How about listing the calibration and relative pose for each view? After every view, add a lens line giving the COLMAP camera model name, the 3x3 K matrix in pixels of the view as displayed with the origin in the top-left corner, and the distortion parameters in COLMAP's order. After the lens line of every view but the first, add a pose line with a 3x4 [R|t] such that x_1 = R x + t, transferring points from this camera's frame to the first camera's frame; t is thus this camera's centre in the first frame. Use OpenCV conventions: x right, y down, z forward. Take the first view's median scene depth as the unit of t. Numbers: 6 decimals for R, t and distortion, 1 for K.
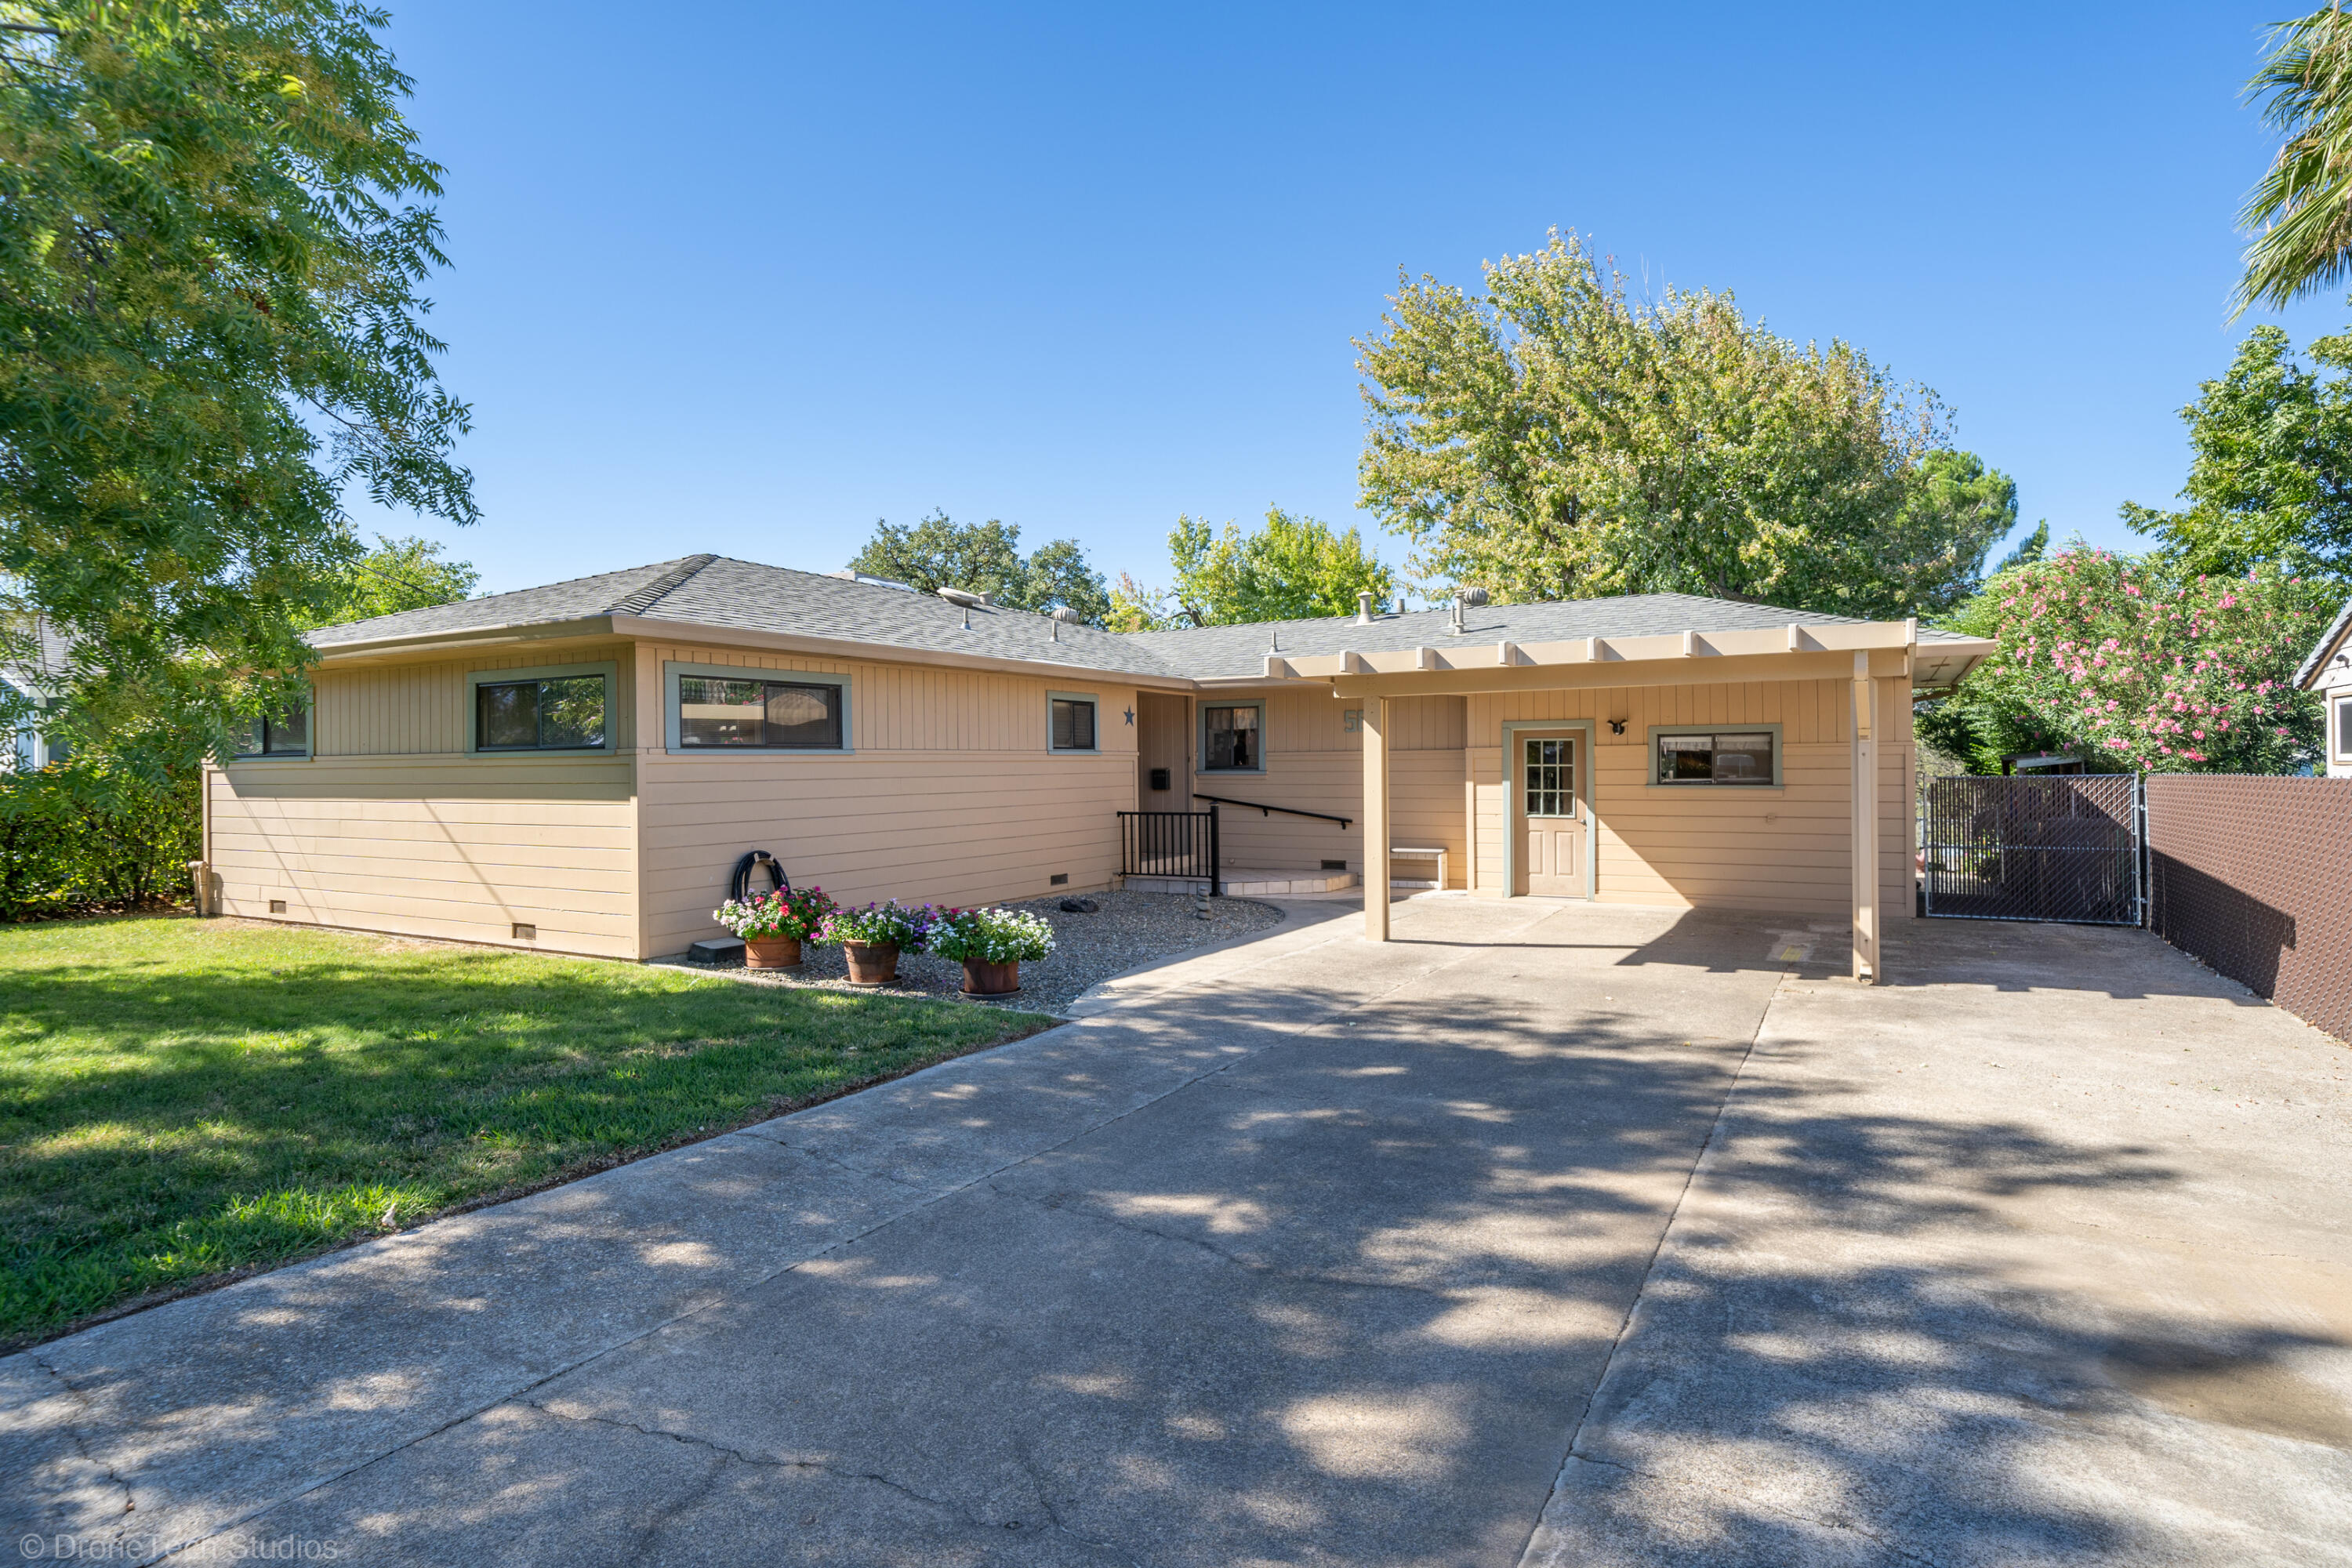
lens RADIAL K [[1199.6, 0, 1082.6], [0, 1199.6, 782.3], [0, 0, 1]] dist [0.005278, 0.000723]
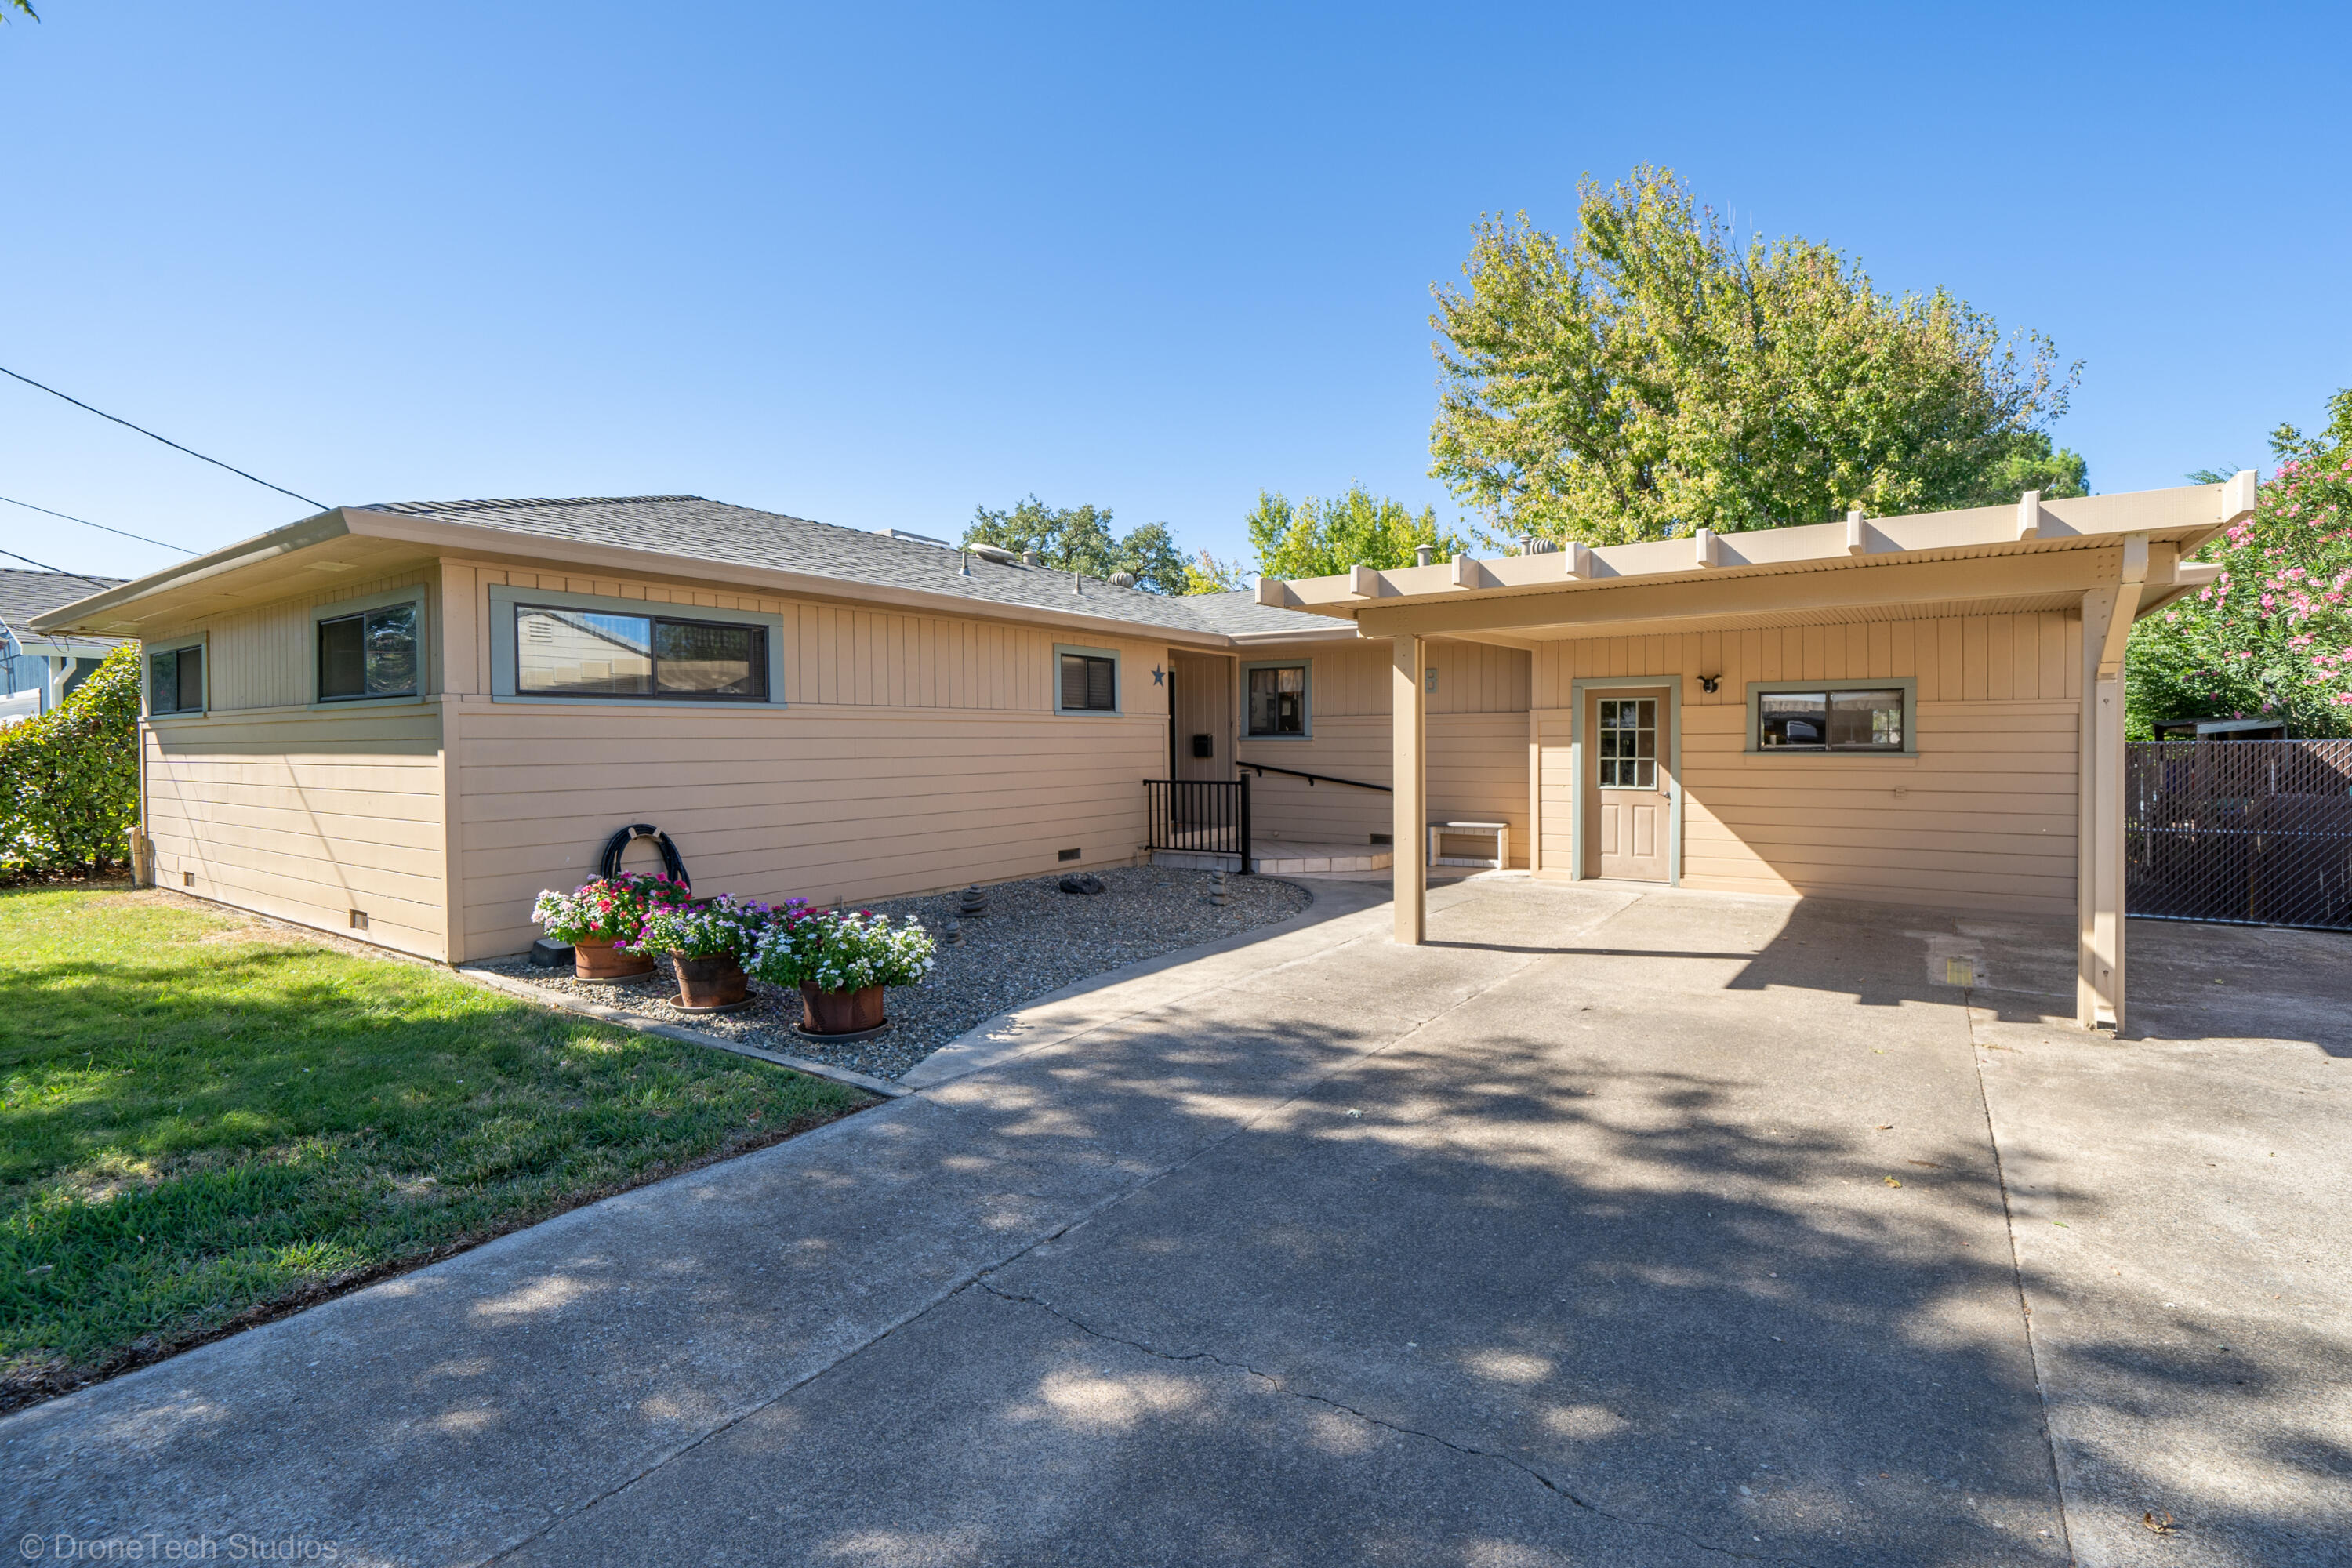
lens RADIAL K [[1013.1, 0, 1165.0], [0, 1013.1, 769.9], [0, 0, 1]] dist [0.002779, 0.000634]
pose [[0.998875, 0.005284, -0.047116, 0.091073], [-0.004632, 0.999892, 0.013937, 0.006808], [0.047184, -0.013703, 0.998792, 0.255491]]
